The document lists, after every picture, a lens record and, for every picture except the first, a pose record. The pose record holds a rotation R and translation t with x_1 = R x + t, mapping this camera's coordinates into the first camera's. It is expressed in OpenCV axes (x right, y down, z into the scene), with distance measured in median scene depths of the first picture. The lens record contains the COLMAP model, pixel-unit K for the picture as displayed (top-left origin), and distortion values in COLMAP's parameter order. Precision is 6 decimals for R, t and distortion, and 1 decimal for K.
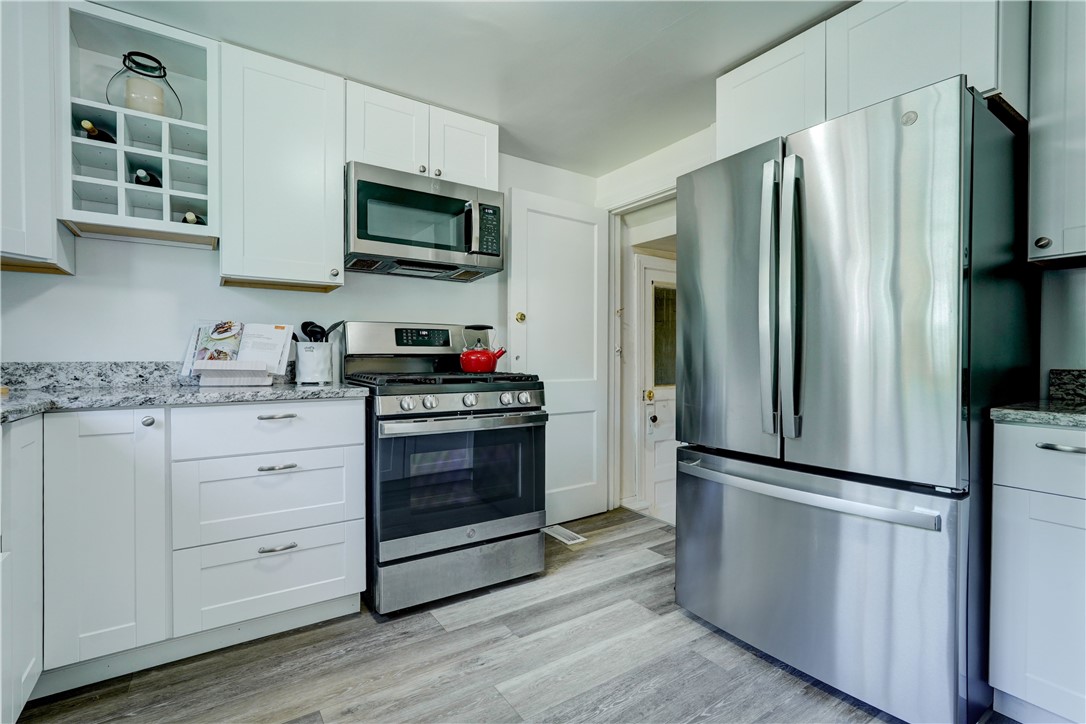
lens RADIAL K [[495.6, 0, 532.9], [0, 495.6, 364.2], [0, 0, 1]] dist [0.003301, 0.001424]
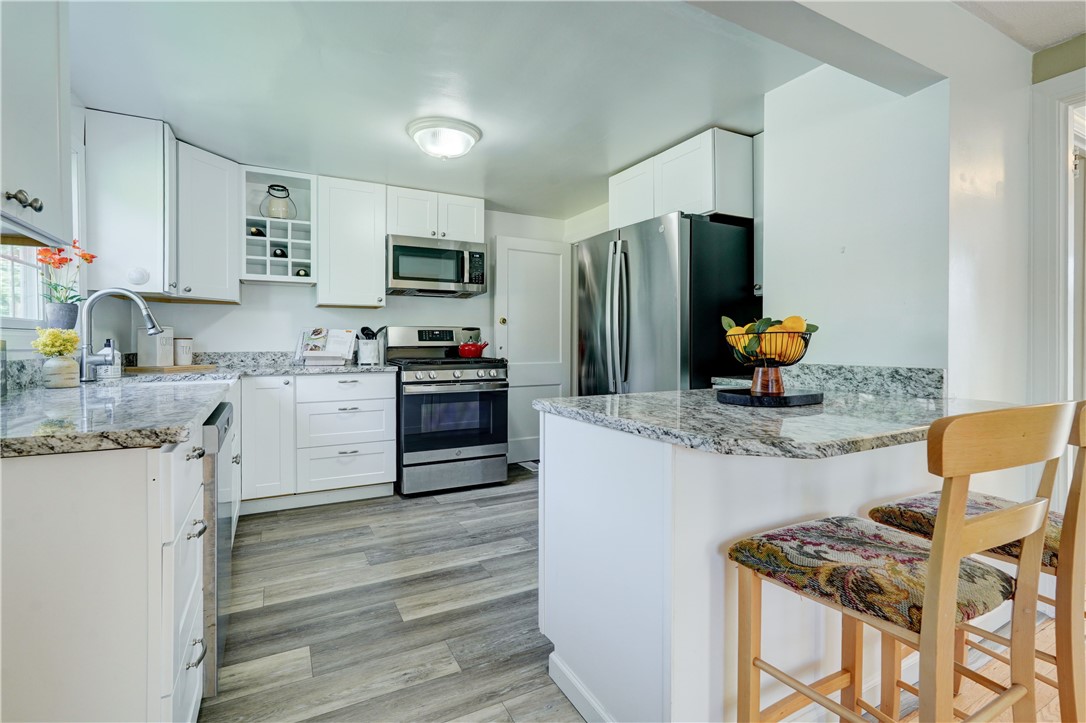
lens RADIAL K [[495.6, 0, 556.5], [0, 495.6, 344.3], [0, 0, 1]] dist [0.003301, 0.001424]
pose [[0.997950, -0.000921, -0.063989, 0.333750], [0.000437, 0.999971, -0.007581, -0.016914], [0.063994, 0.007537, 0.997922, -0.702430]]
